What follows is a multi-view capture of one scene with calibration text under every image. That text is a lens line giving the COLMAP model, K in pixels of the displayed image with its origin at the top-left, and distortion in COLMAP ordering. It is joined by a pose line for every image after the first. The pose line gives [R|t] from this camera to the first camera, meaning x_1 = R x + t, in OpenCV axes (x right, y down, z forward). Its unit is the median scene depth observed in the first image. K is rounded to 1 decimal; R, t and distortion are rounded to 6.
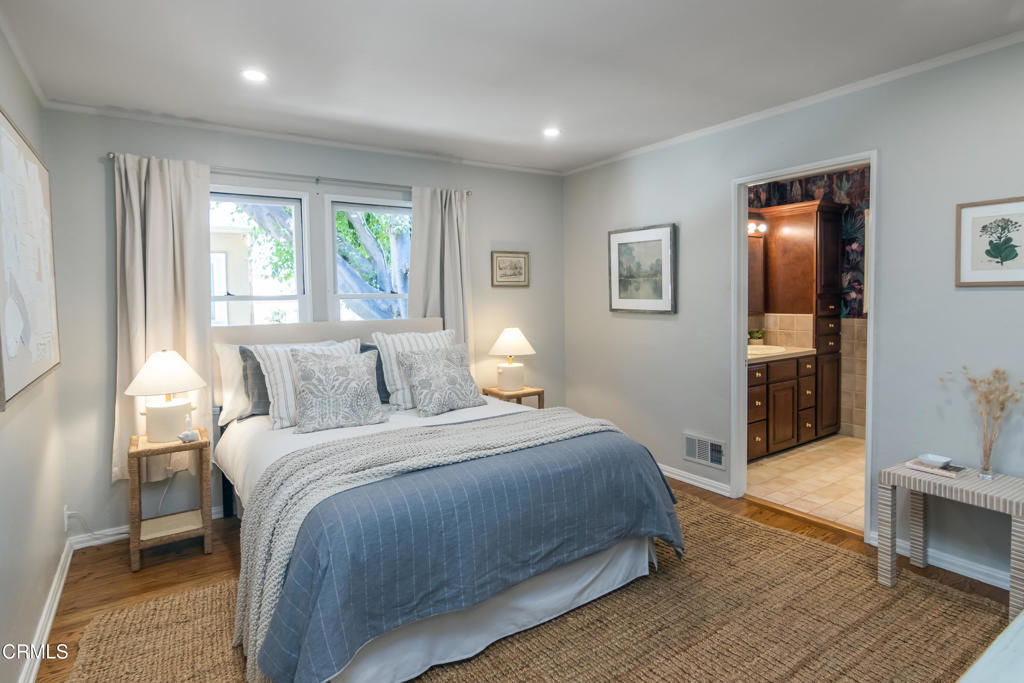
lens RADIAL K [[540.9, 0, 521.0], [0, 540.9, 321.8], [0, 0, 1]] dist [0.000037, 0.000701]
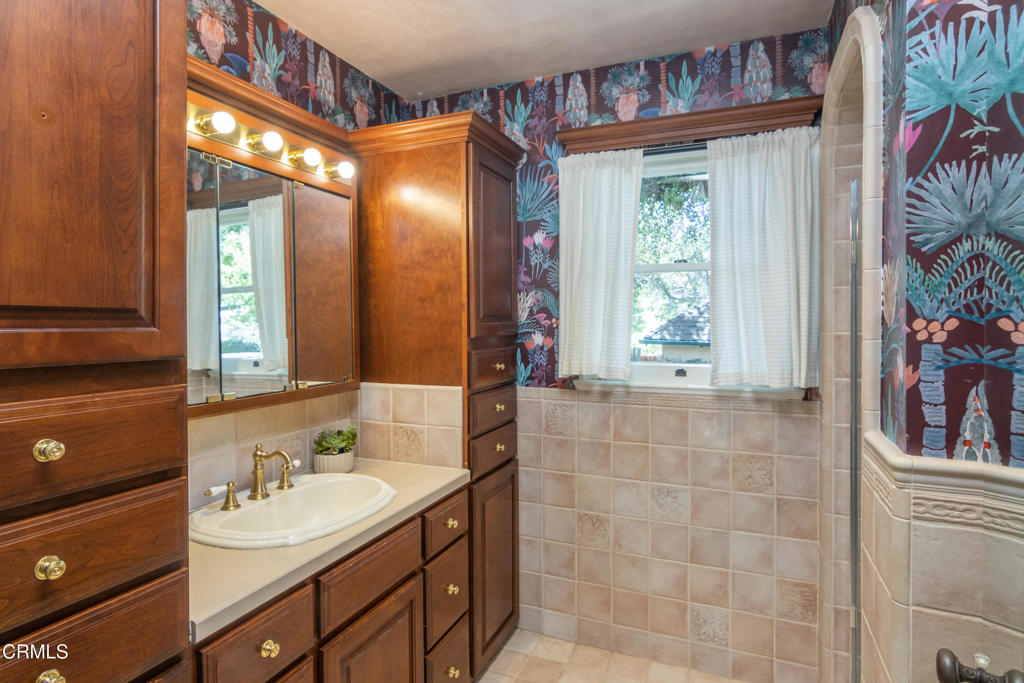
lens RADIAL K [[540.9, 0, 521.0], [0, 540.9, 321.8], [0, 0, 1]] dist [0.000037, 0.000701]
pose [[0.840868, 0.013074, 0.541083, 0.341007], [0.015868, 0.998683, -0.048791, -0.041500], [-0.541008, 0.049612, 0.839553, 0.604036]]
